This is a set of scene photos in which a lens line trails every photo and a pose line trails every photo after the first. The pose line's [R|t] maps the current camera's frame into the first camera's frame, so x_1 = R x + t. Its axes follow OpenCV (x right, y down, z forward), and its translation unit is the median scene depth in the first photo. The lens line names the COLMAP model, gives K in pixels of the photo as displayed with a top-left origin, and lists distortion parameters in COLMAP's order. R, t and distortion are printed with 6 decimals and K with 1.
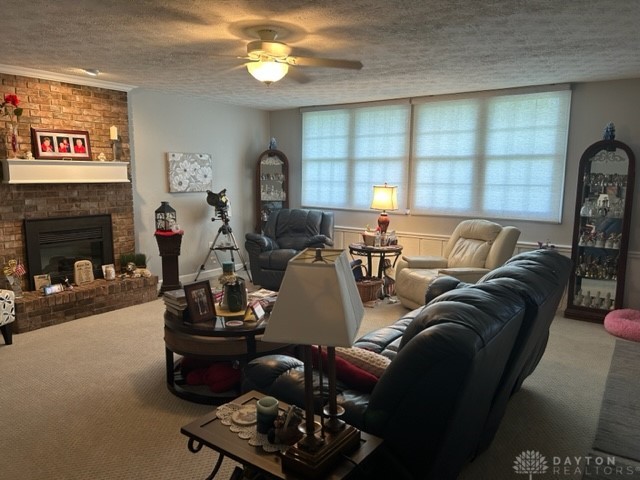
lens RADIAL K [[492.7, 0, 321.1], [0, 492.7, 243.9], [0, 0, 1]] dist [0.082875, -0.074171]
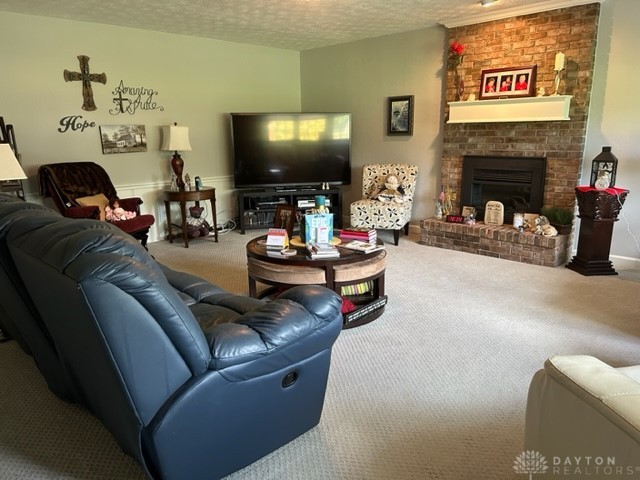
lens RADIAL K [[492.7, 0, 321.1], [0, 492.7, 243.9], [0, 0, 1]] dist [0.082875, -0.074171]
pose [[-0.168094, 0.221036, -0.960670, 0.568792], [-0.132436, 0.960638, 0.244202, -0.083160], [0.976834, 0.168276, -0.132204, 0.810847]]
